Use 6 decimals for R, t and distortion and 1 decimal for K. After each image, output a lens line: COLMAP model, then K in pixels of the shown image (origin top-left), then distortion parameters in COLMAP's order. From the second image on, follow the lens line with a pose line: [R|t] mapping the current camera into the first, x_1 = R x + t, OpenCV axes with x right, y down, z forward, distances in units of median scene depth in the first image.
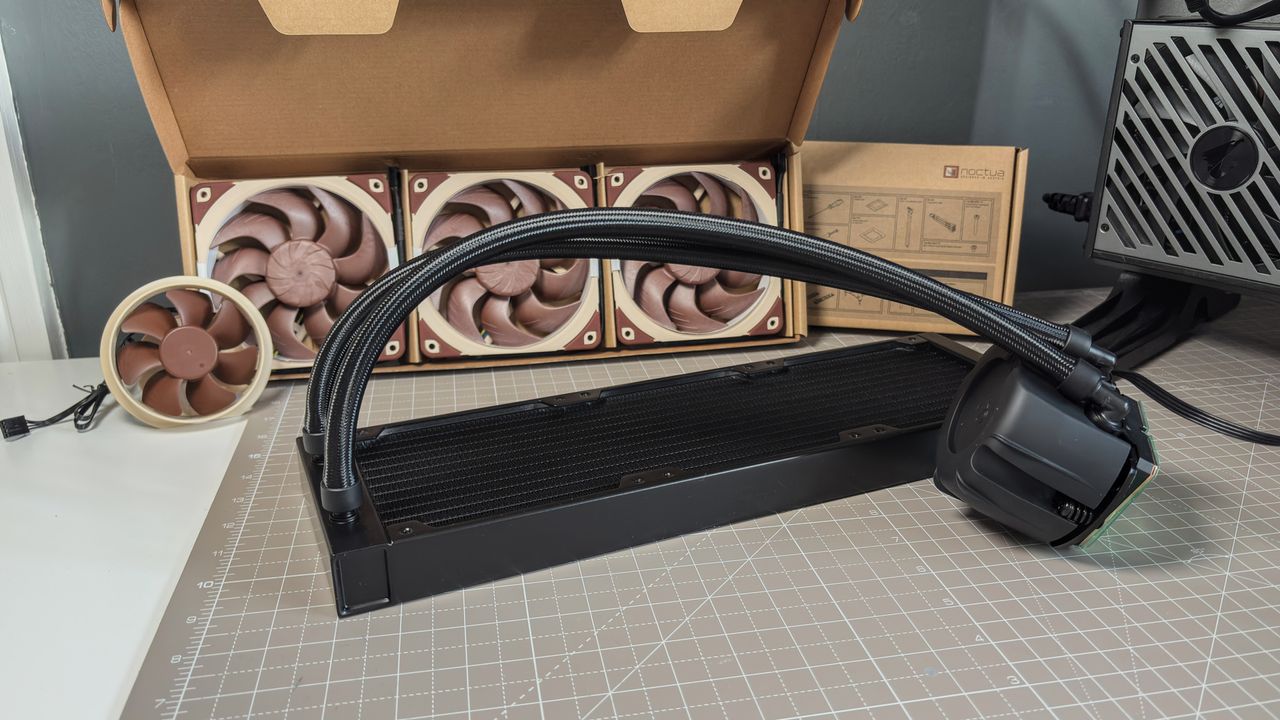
lens RADIAL K [[980.2, 0, 633.3], [0, 980.2, 367.0], [0, 0, 1]] dist [0.021698, -0.058942]
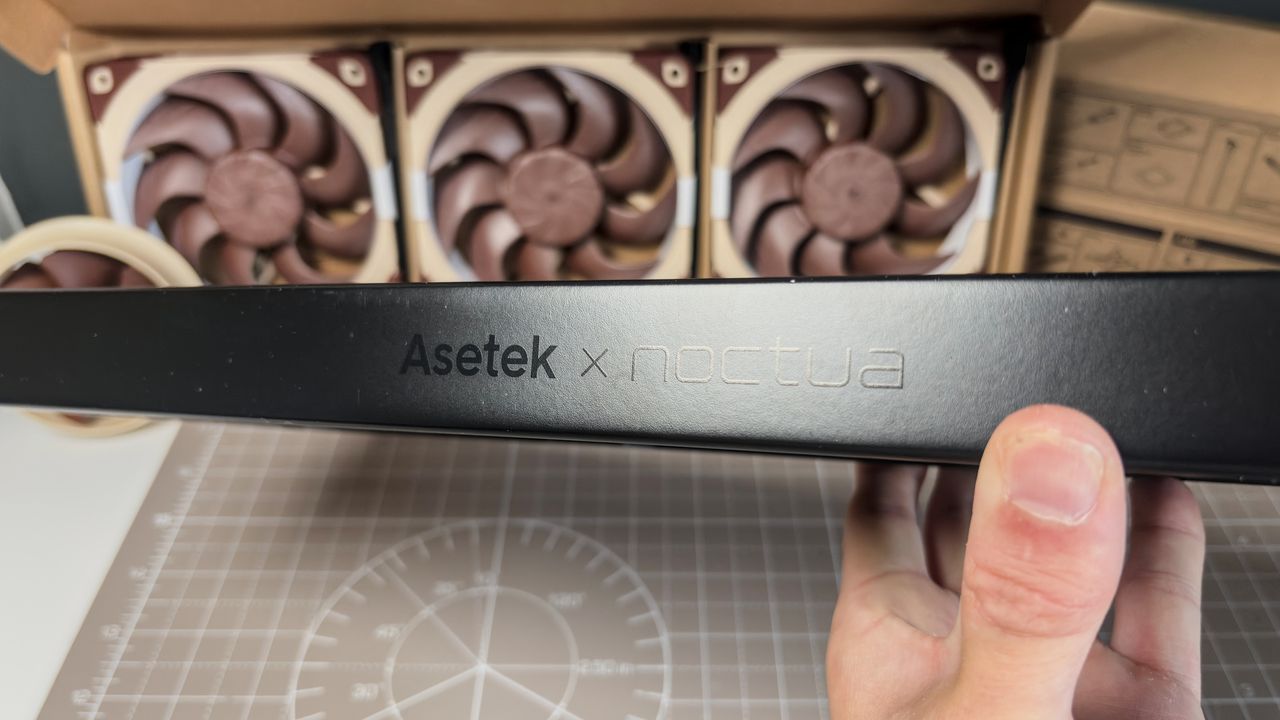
lens RADIAL K [[980.2, 0, 635.4], [0, 980.2, 362.0], [0, 0, 1]] dist [0.021698, -0.058942]
pose [[0.973523, 0.144721, -0.176946, 0.058855], [-0.076061, 0.935043, 0.346279, -0.231527], [0.215566, -0.323652, 0.921293, 0.360779]]
